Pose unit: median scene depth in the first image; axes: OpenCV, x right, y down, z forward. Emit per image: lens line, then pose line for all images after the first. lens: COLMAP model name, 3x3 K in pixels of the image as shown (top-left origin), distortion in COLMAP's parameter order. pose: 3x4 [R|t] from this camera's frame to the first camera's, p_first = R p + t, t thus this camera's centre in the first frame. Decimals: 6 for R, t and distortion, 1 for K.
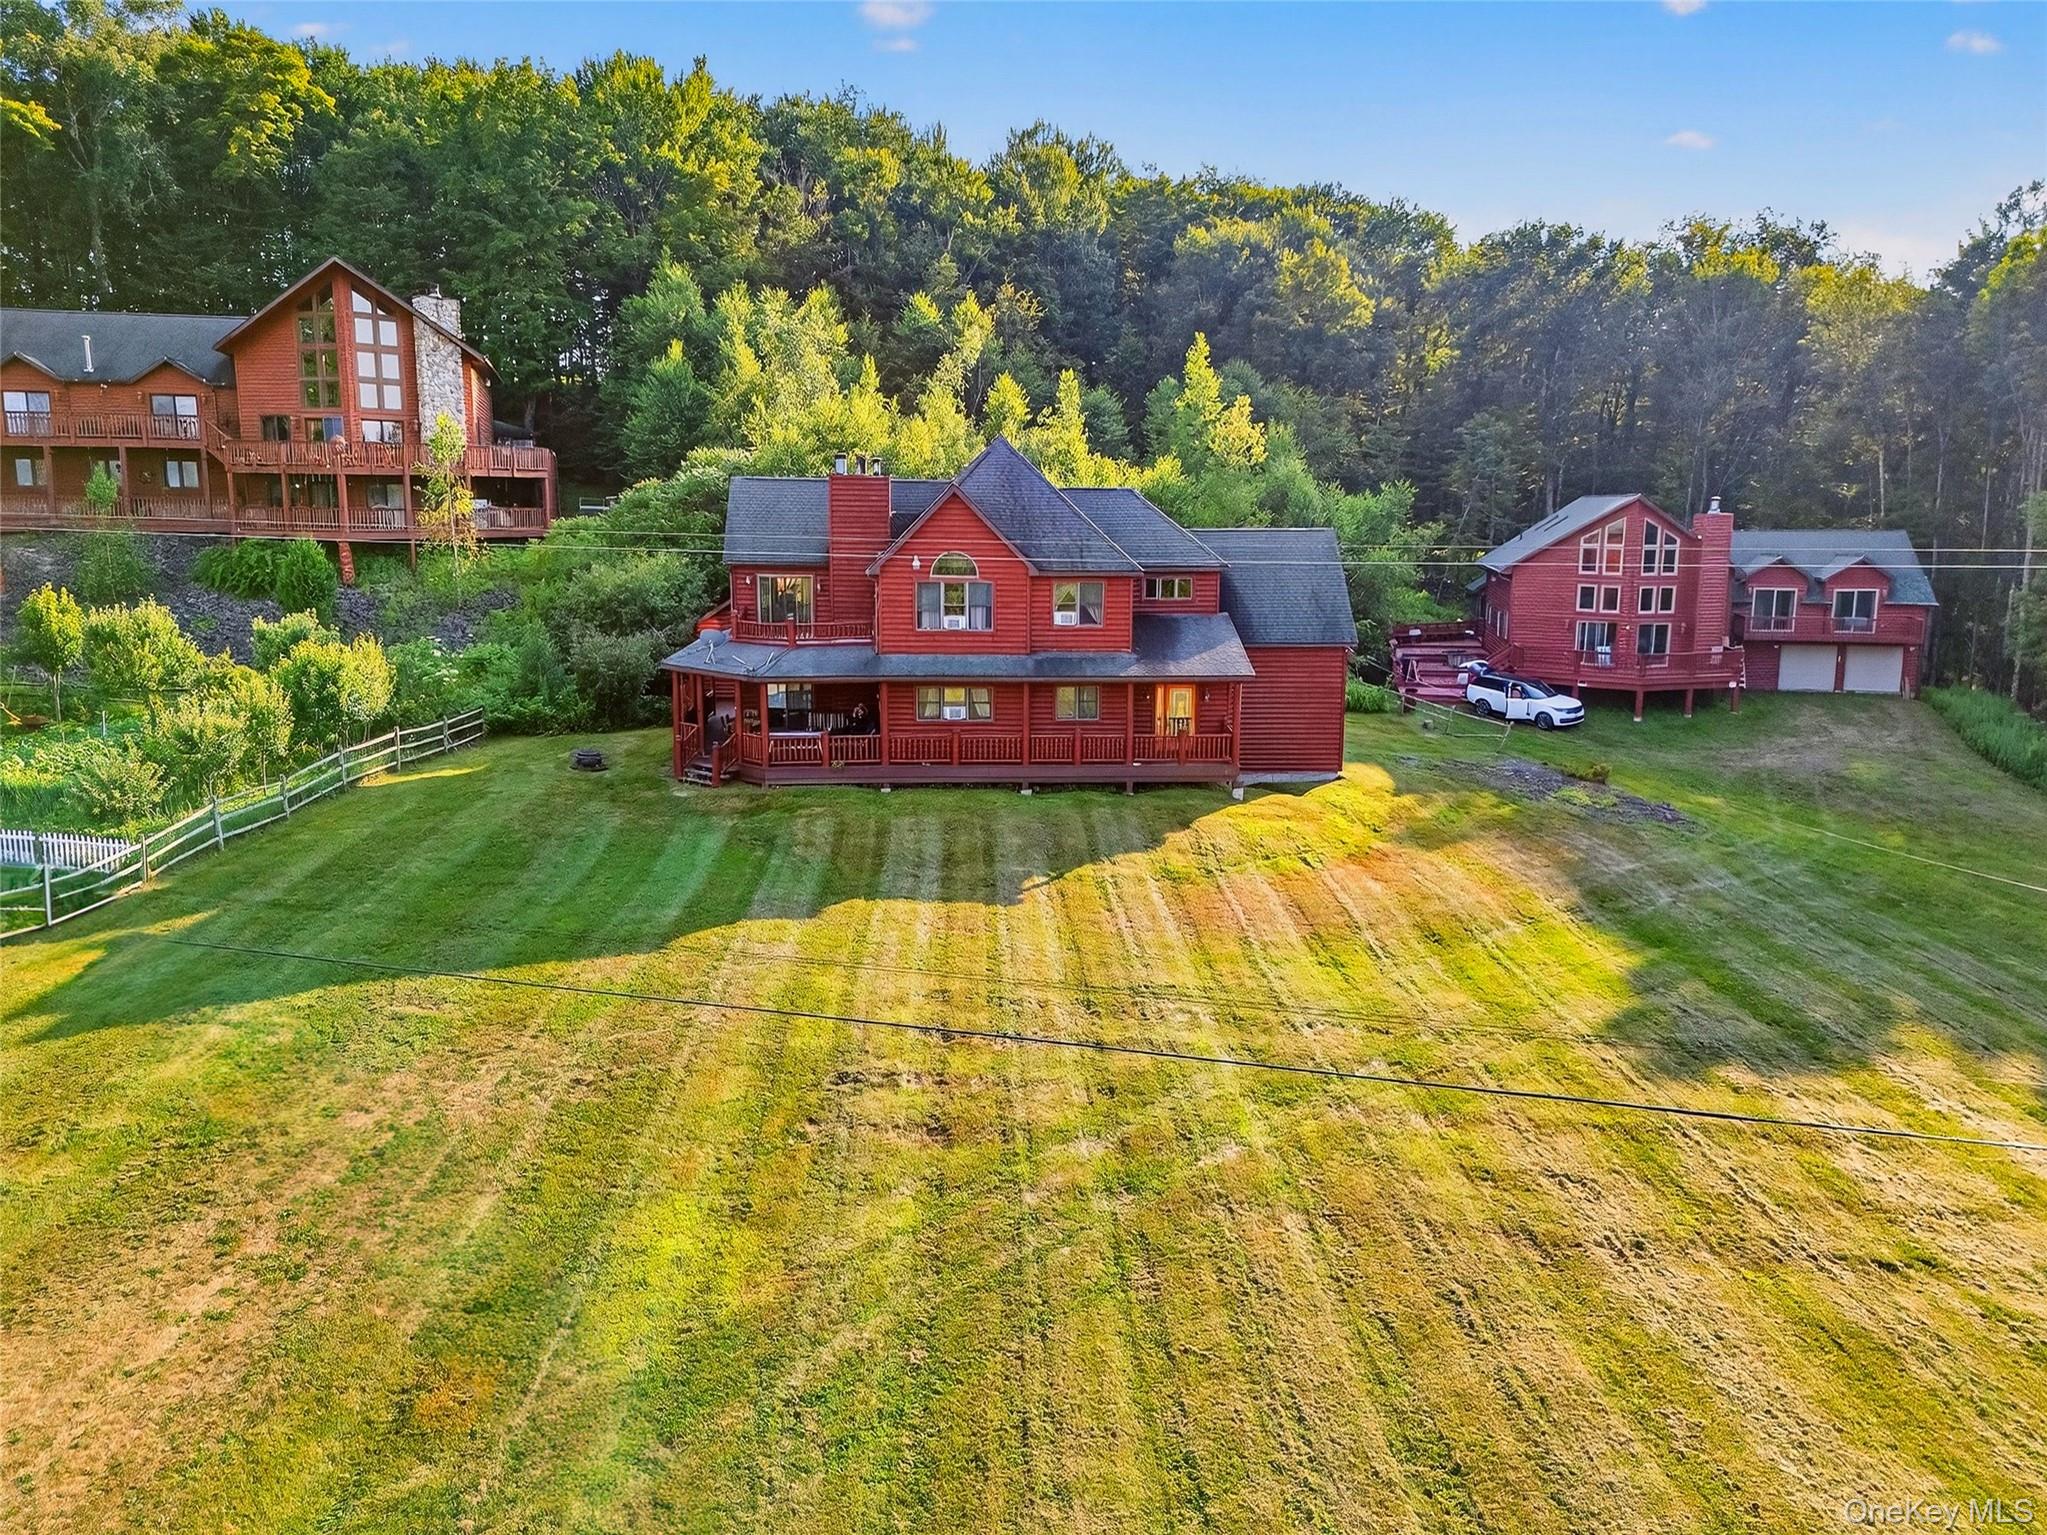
lens RADIAL K [[1643.0, 0, 1030.7], [0, 1643.0, 766.6], [0, 0, 1]] dist [0.044004, -0.016575]
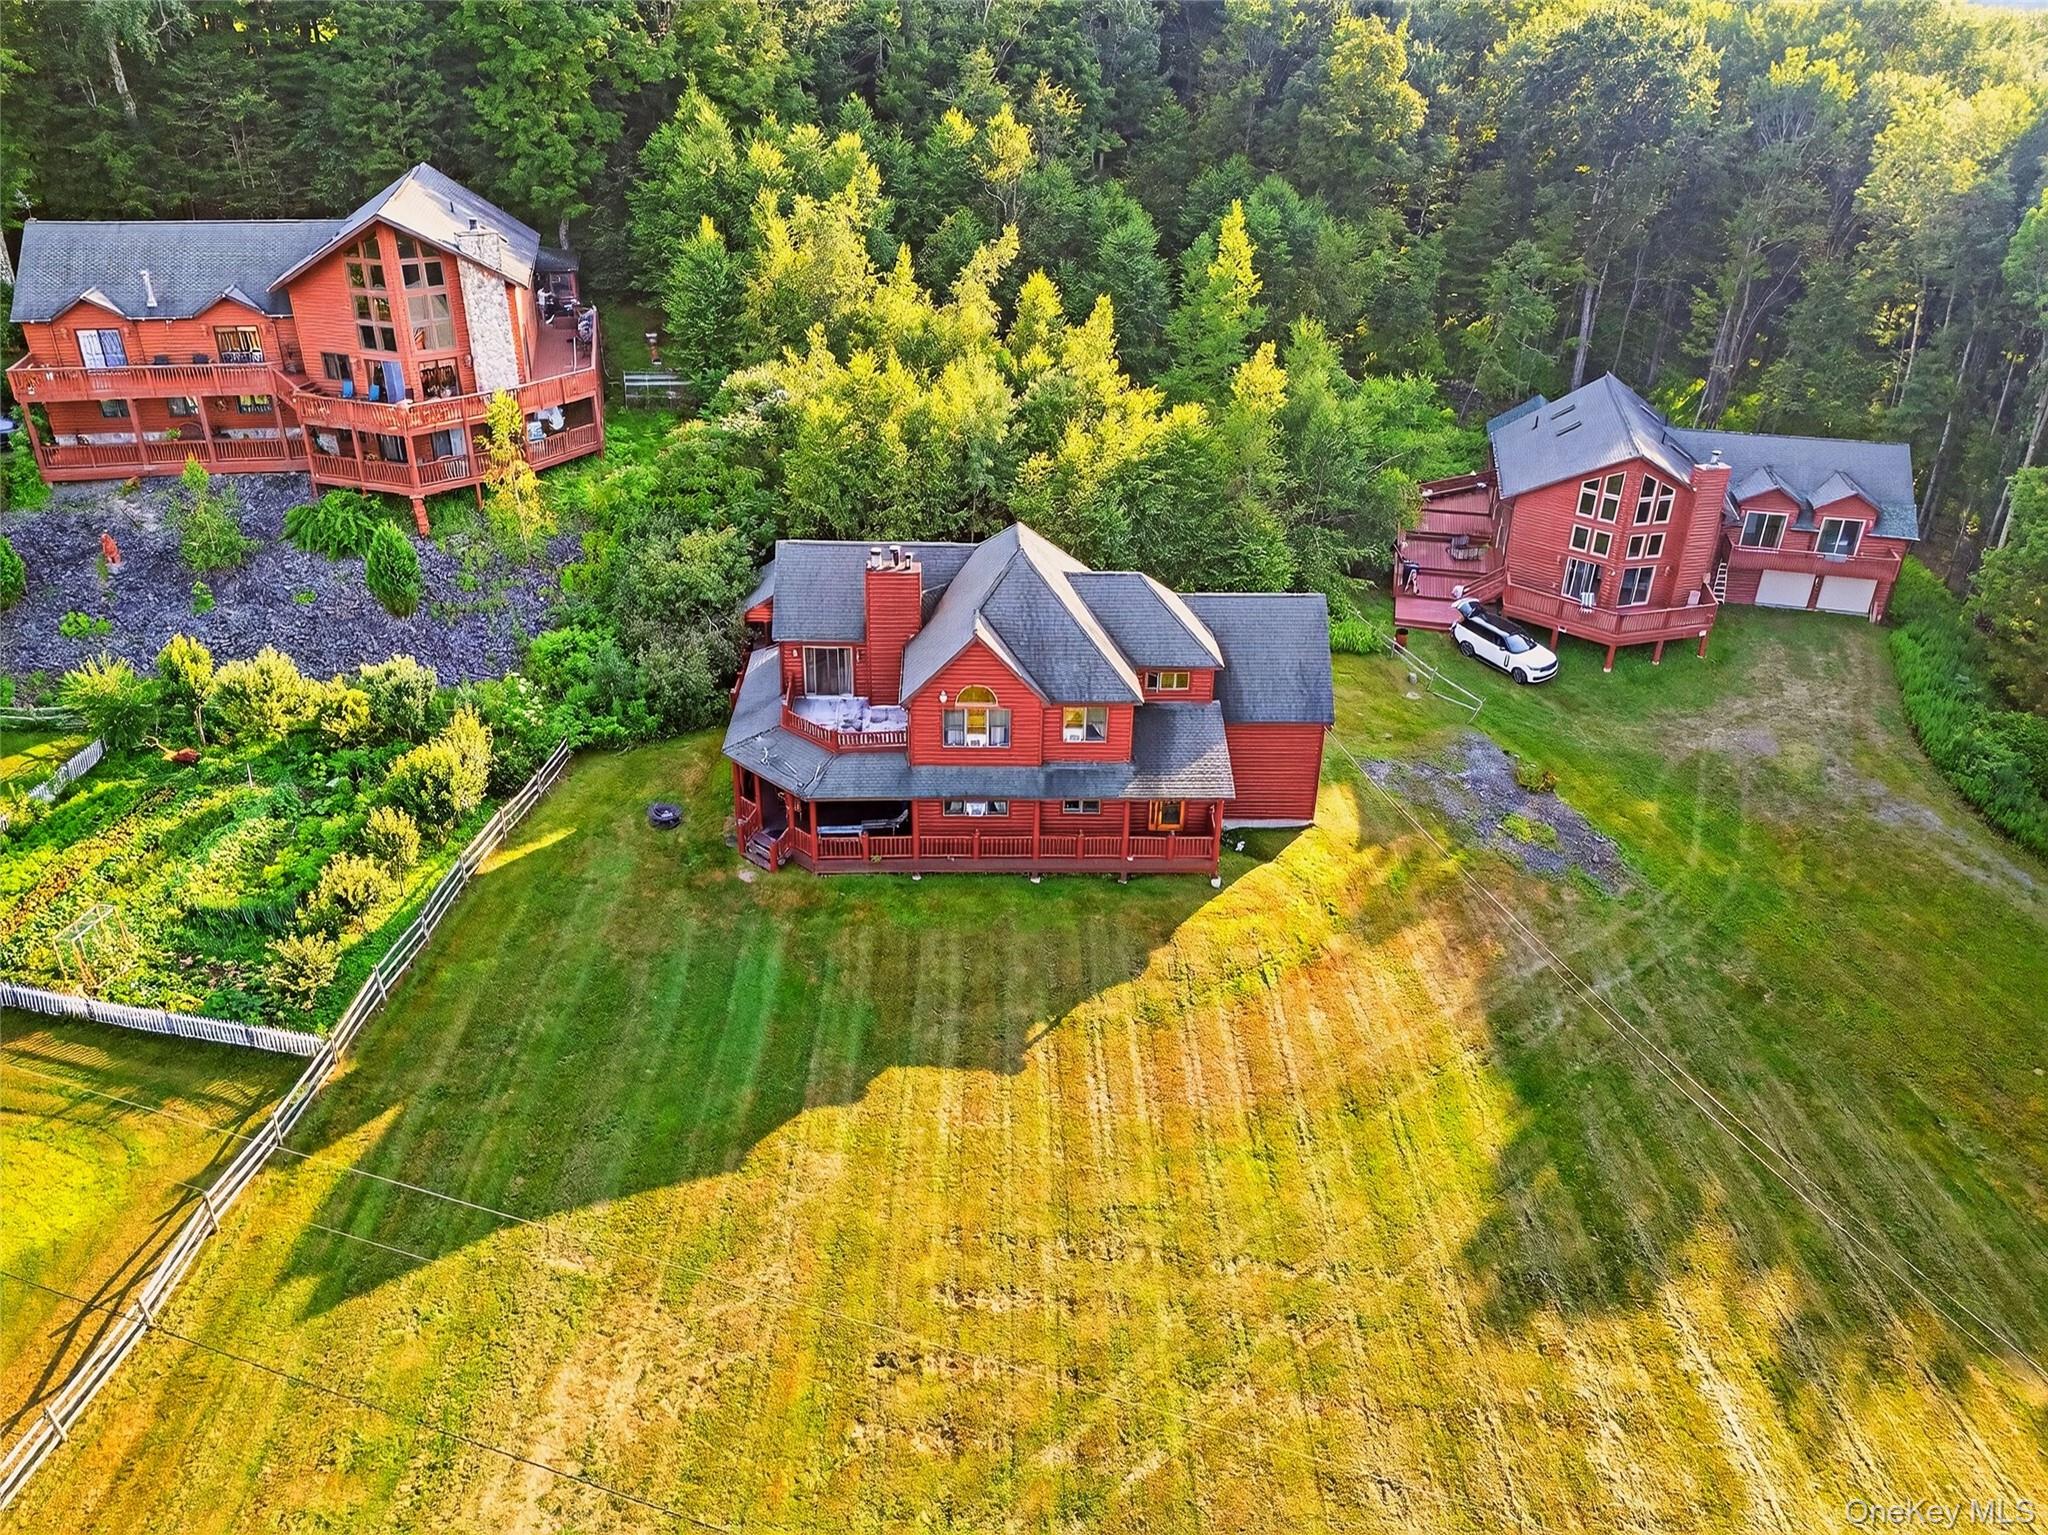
lens RADIAL K [[1643.8, 0, 1029.9], [0, 1643.8, 767.4], [0, 0, 1]] dist [0.044004, -0.016575]
pose [[0.999404, 0.025940, -0.022791, 0.016748], [-0.016638, 0.940125, 0.340423, -0.437058], [0.030256, -0.339840, 0.939996, -0.076799]]
